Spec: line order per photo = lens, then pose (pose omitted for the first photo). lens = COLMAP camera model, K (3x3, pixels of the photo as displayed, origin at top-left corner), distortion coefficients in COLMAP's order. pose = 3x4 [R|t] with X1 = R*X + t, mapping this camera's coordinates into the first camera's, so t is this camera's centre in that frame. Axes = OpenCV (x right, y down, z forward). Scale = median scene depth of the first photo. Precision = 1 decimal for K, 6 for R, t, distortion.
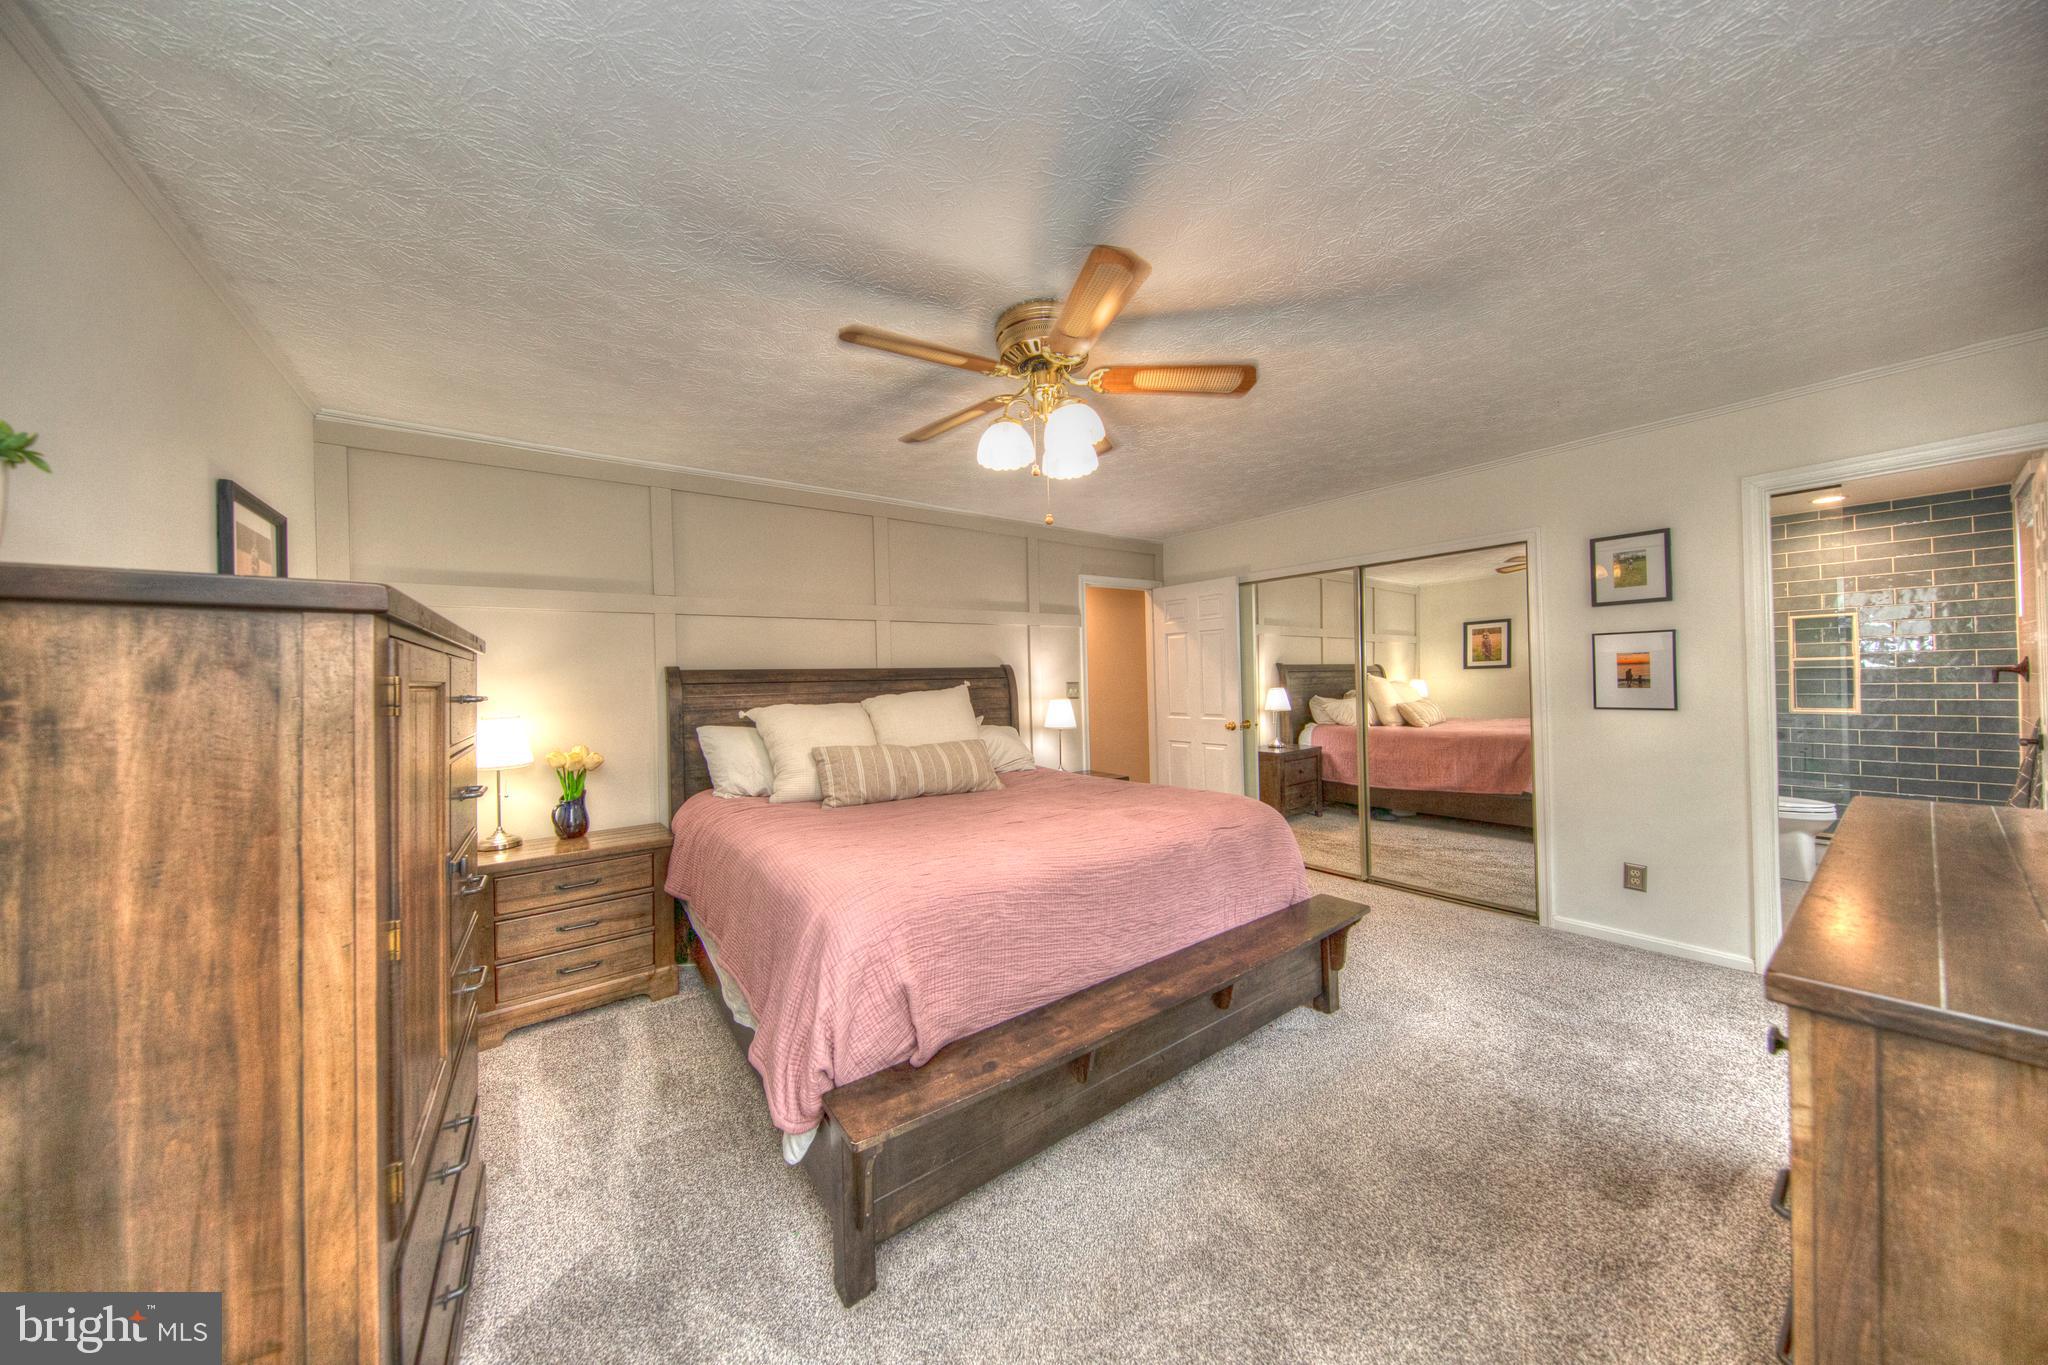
lens RADIAL K [[643.2, 0, 1018.6], [0, 643.2, 675.5], [0, 0, 1]] dist [0.005535, -0.004222]
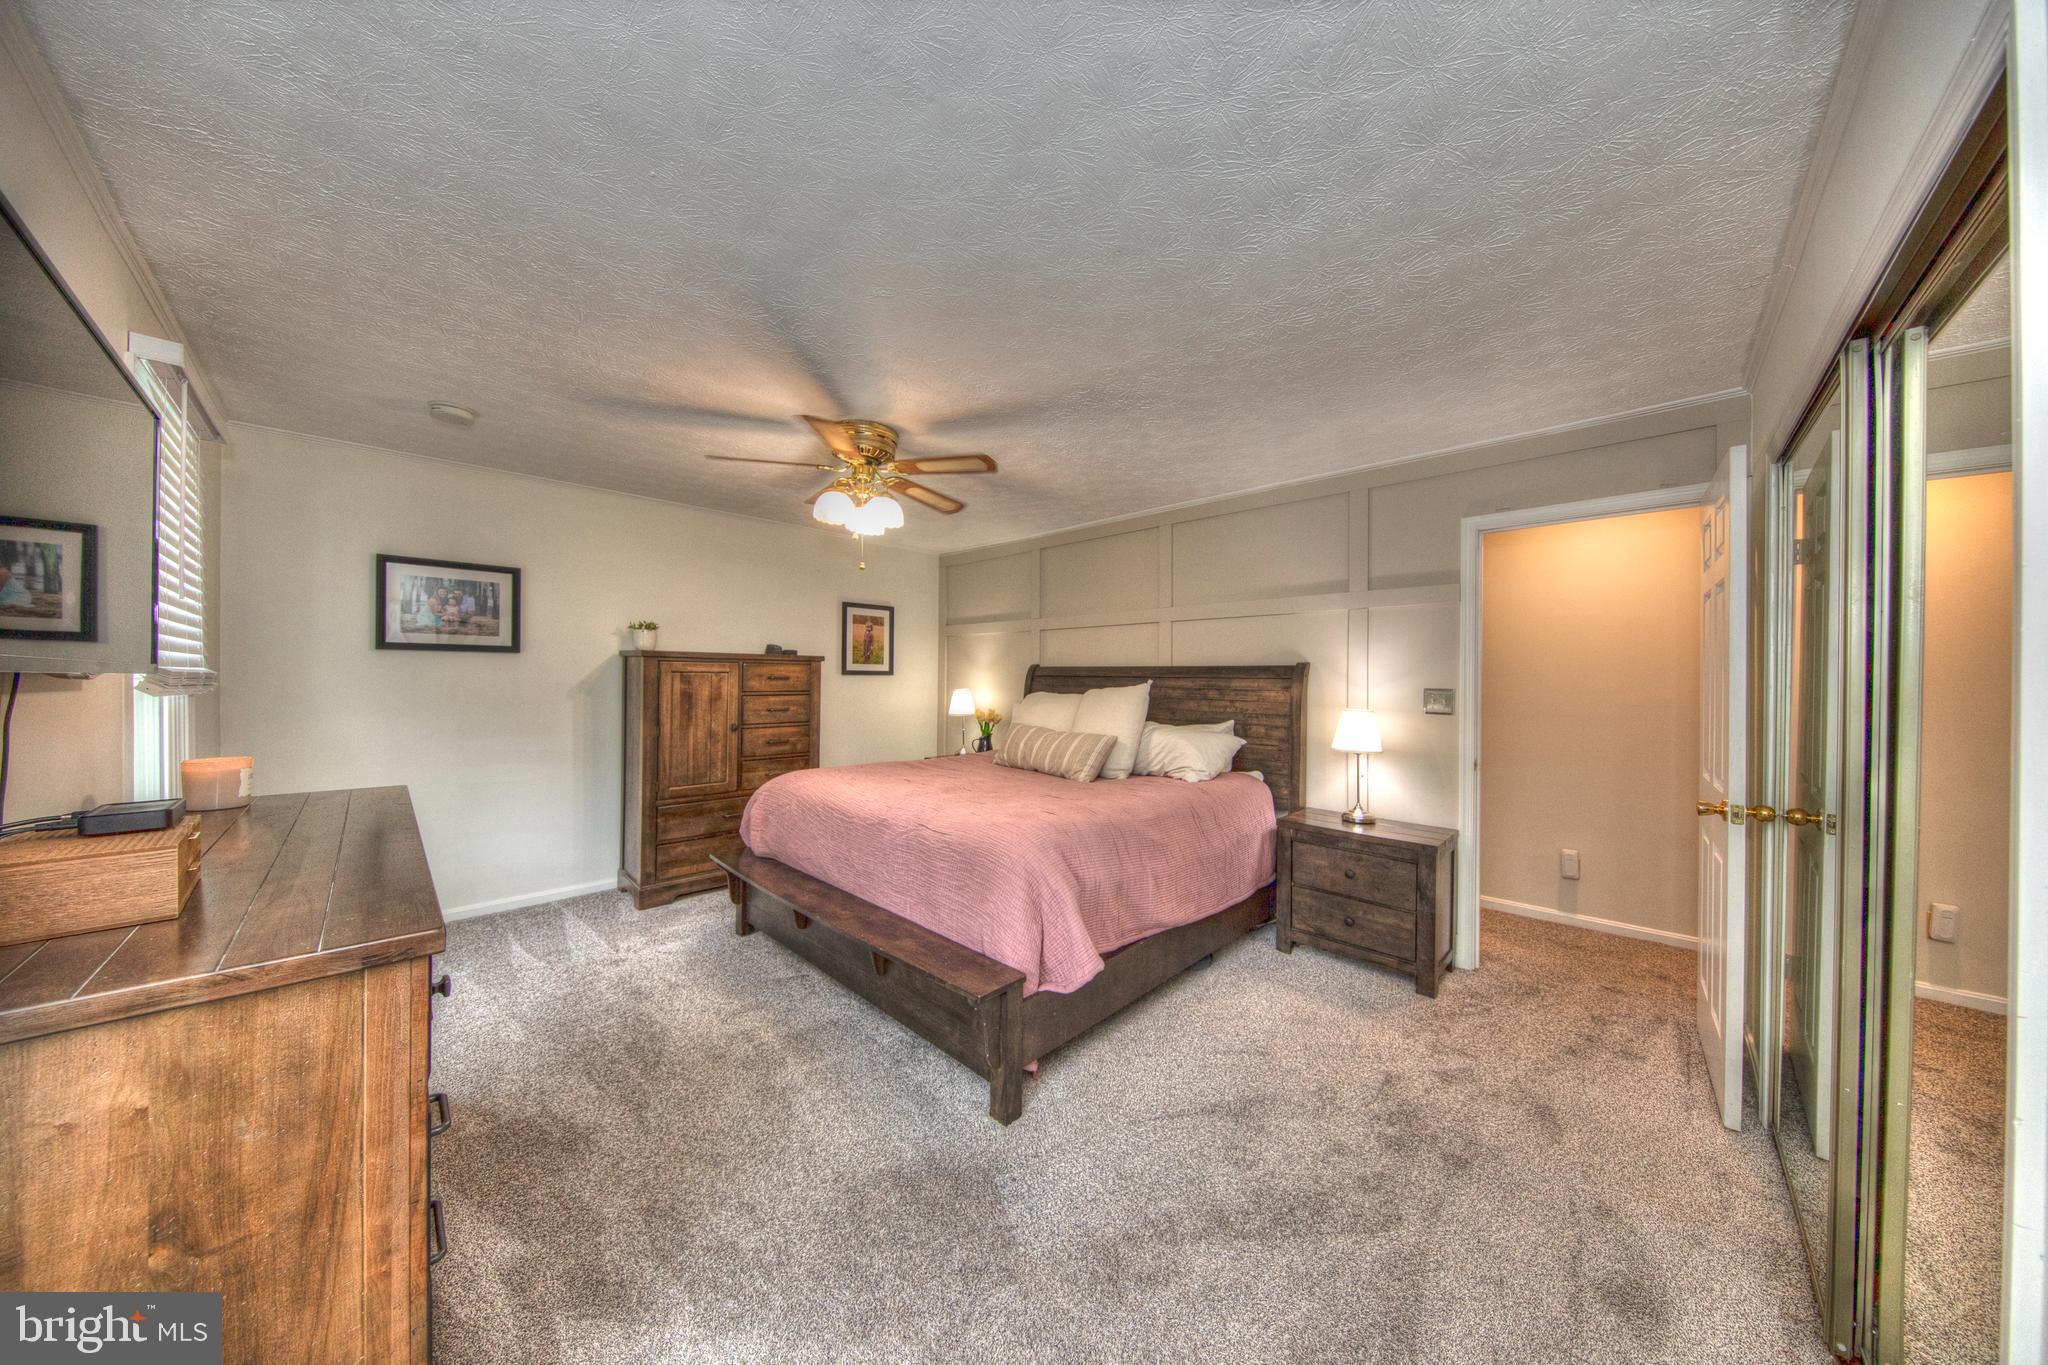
lens RADIAL K [[643.2, 0, 1018.6], [0, 643.2, 675.5], [0, 0, 1]] dist [0.005535, -0.004222]
pose [[0.170138, 0.022113, -0.985172, 1.059982], [-0.008285, 0.999745, 0.021009, -0.021532], [0.985385, 0.004588, 0.170278, 0.760530]]
